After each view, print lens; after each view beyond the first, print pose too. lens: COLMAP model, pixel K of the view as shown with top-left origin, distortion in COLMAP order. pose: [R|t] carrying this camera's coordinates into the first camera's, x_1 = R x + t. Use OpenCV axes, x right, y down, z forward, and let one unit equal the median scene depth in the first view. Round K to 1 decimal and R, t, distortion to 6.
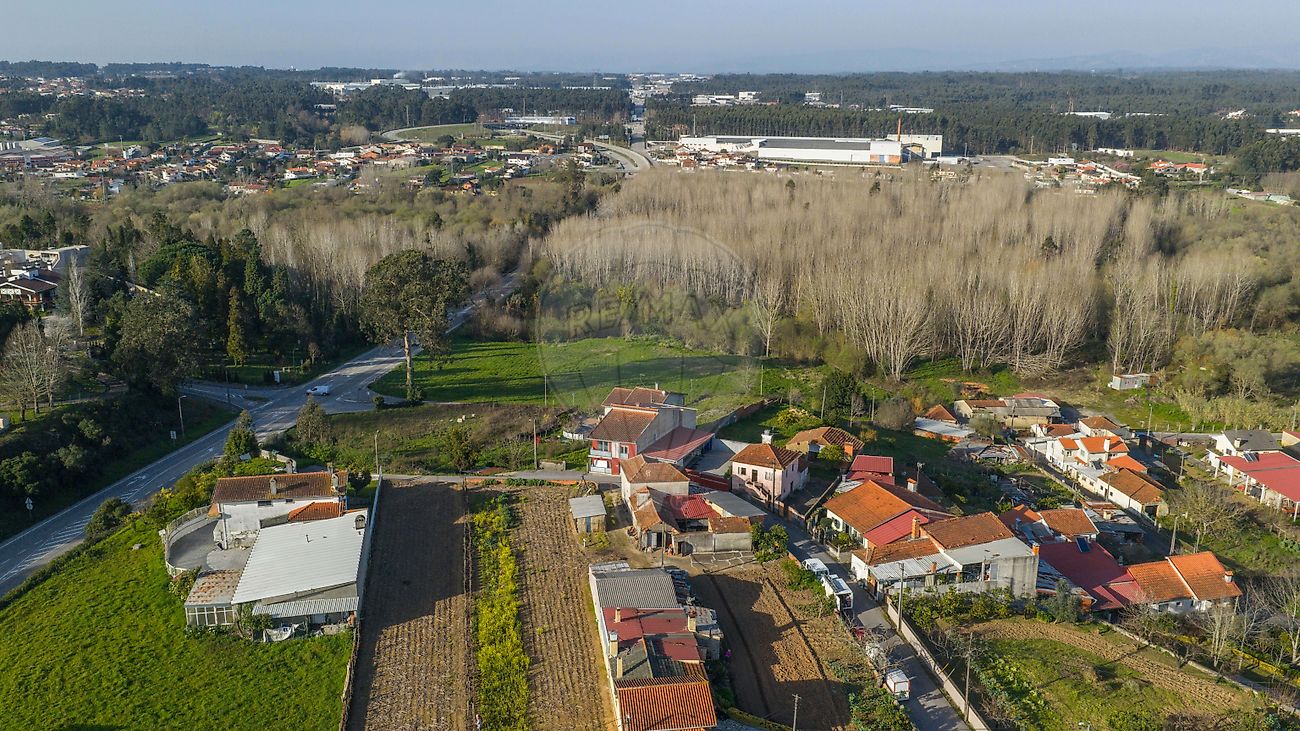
lens RADIAL K [[1070.3, 0, 655.7], [0, 1070.3, 369.3], [0, 0, 1]] dist [0.024192, -0.053587]
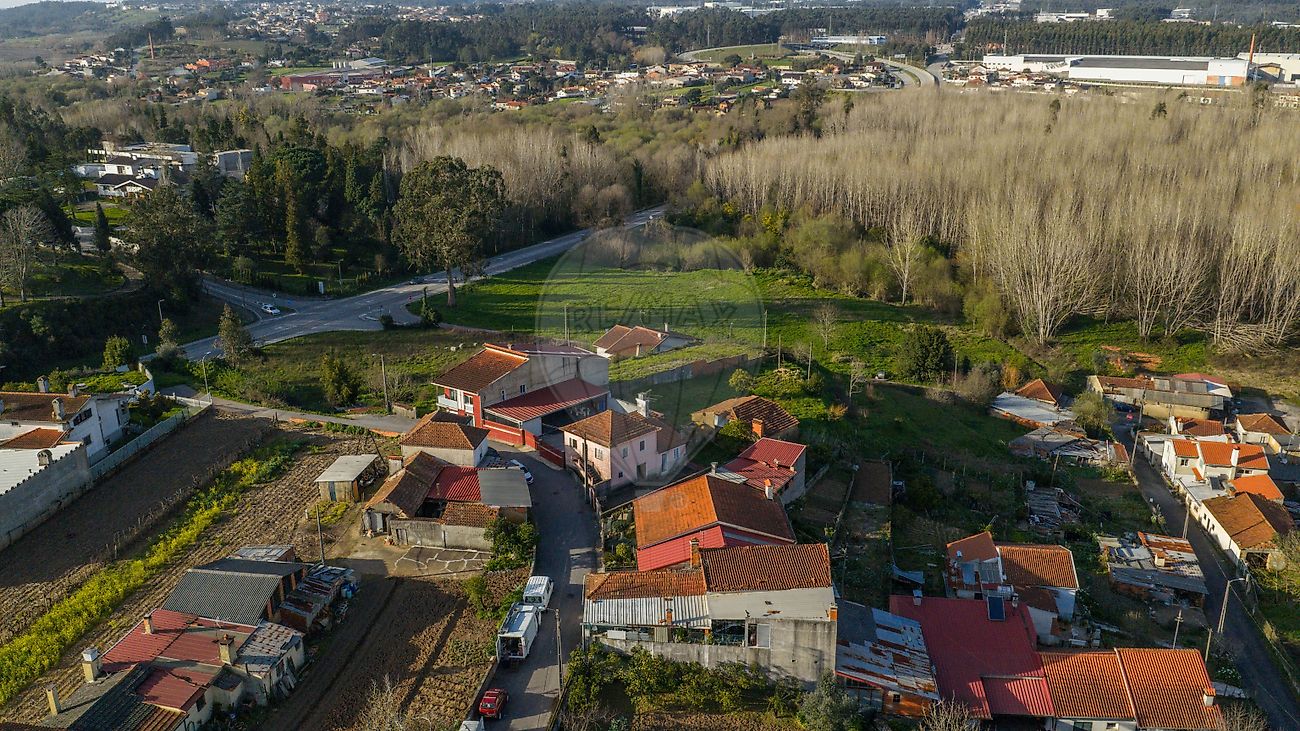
lens RADIAL K [[1070.3, 0, 655.7], [0, 1070.3, 369.3], [0, 0, 1]] dist [0.024192, -0.053587]
pose [[0.949213, 0.086593, -0.302484, 0.202017], [-0.067154, 0.994987, 0.074106, -0.010395], [0.307384, -0.050030, 0.950269, 0.161132]]
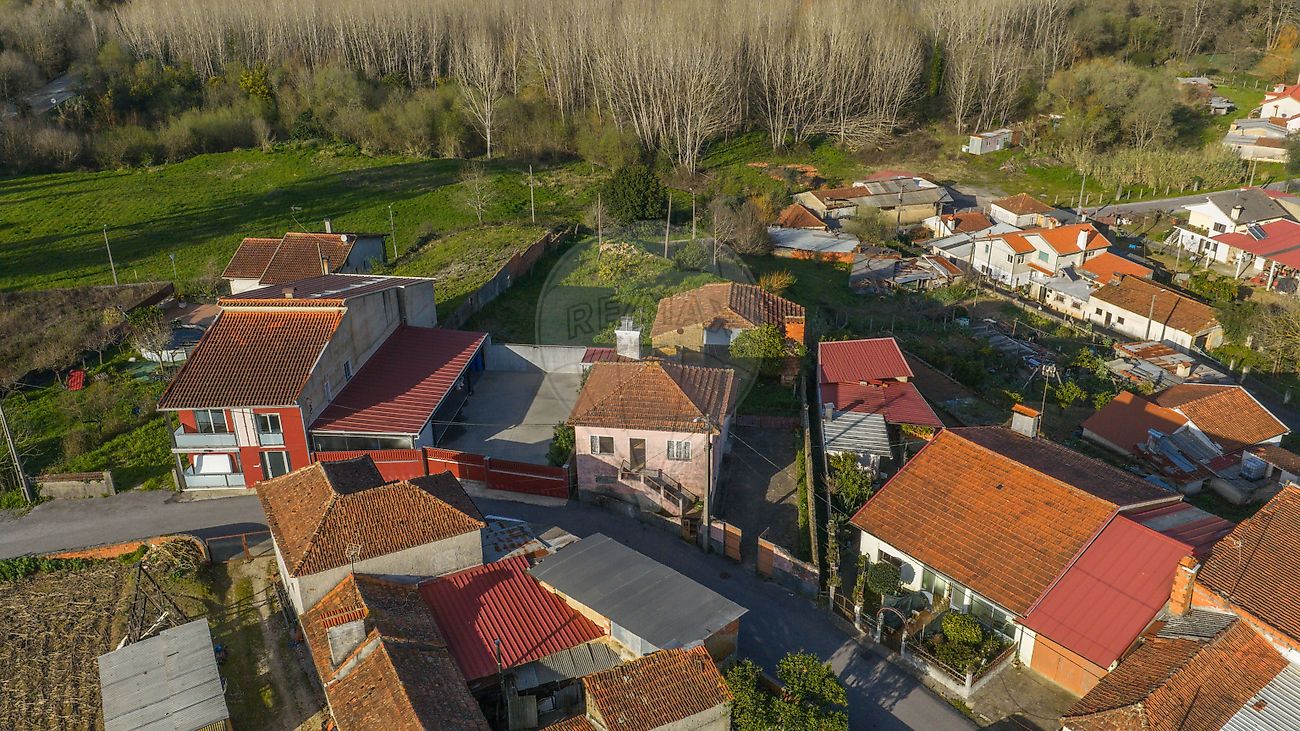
lens RADIAL K [[1070.3, 0, 655.7], [0, 1070.3, 369.3], [0, 0, 1]] dist [0.024192, -0.053587]
pose [[0.950225, -0.150680, 0.272704, -0.000389], [0.099194, 0.976040, 0.193665, -0.001446], [-0.295351, -0.156975, 0.942405, 0.355694]]
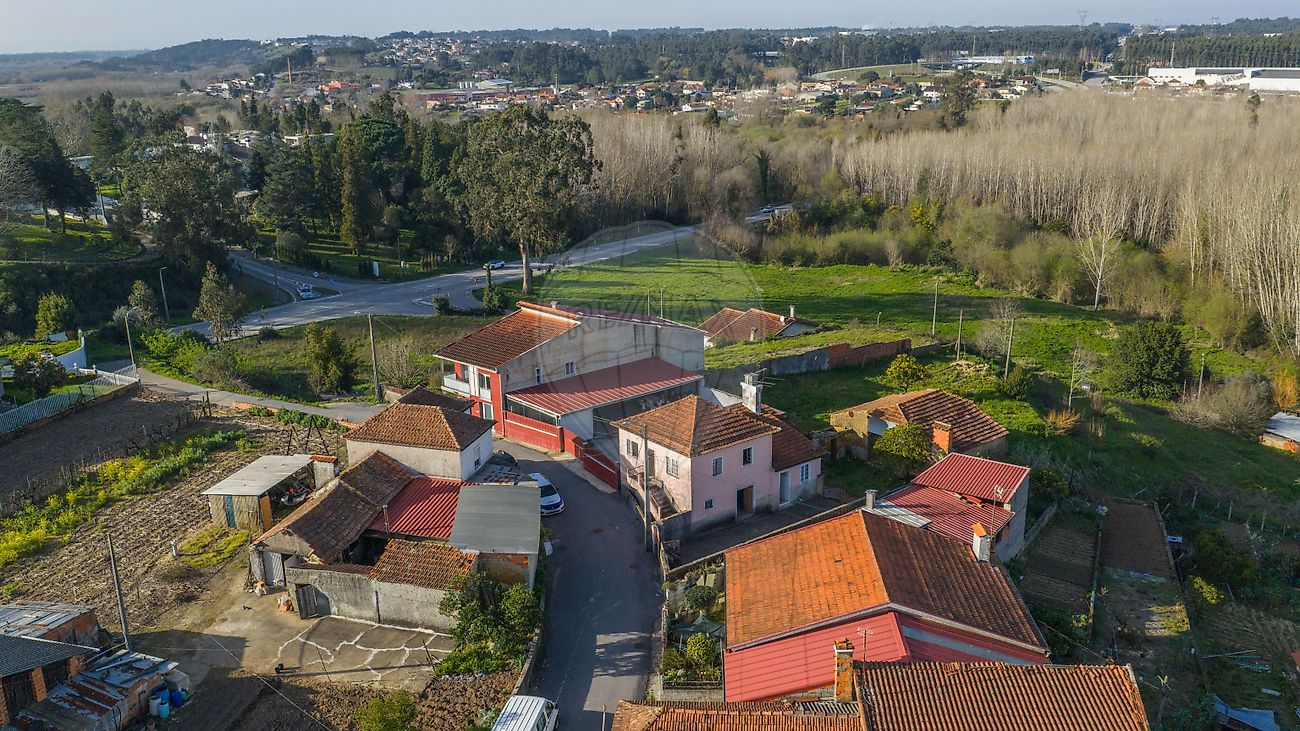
lens RADIAL K [[1070.3, 0, 655.7], [0, 1070.3, 369.3], [0, 0, 1]] dist [0.024192, -0.053587]
pose [[0.905425, 0.101282, -0.412246, 0.153064], [-0.088788, 0.994825, 0.049405, 0.020702], [0.415116, -0.008130, 0.909732, 0.324287]]
